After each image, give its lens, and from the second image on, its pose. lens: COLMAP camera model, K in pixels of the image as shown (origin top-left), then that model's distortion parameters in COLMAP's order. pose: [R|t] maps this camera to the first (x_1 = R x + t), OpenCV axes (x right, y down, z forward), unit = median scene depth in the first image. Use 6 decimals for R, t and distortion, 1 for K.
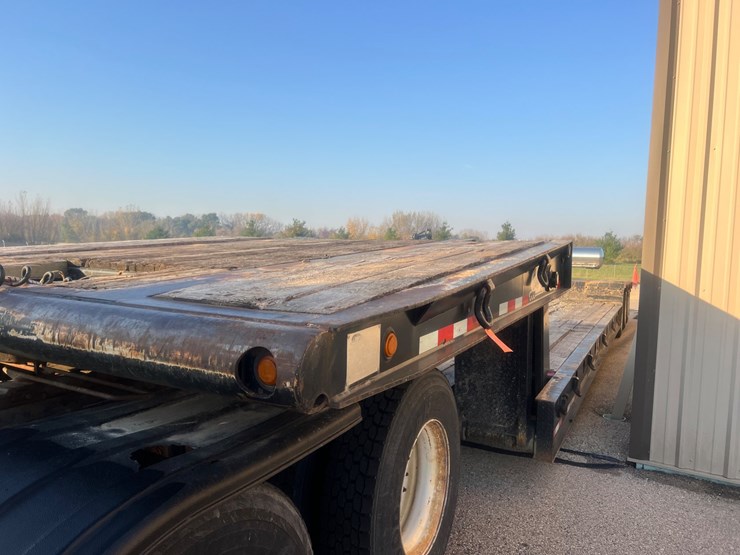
lens RADIAL K [[560.5, 0, 374.8], [0, 560.5, 281.9], [0, 0, 1]] dist [0.062474, -0.071749]
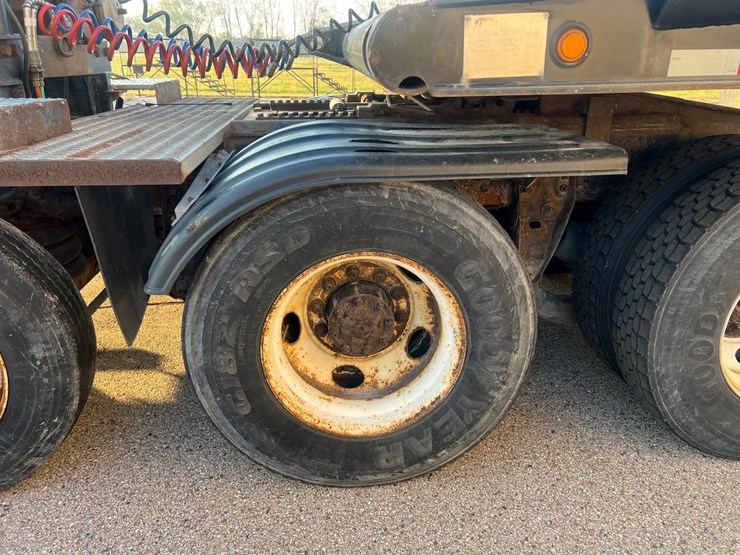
lens RADIAL K [[558.7, 0, 370.0], [0, 558.7, 277.5], [0, 0, 1]] dist [0.069359, -0.079940]
pose [[0.544292, 0.291444, -0.786643, 0.185546], [-0.039039, 0.945496, 0.323286, 0.054362], [0.837987, -0.145252, 0.526003, 0.092558]]
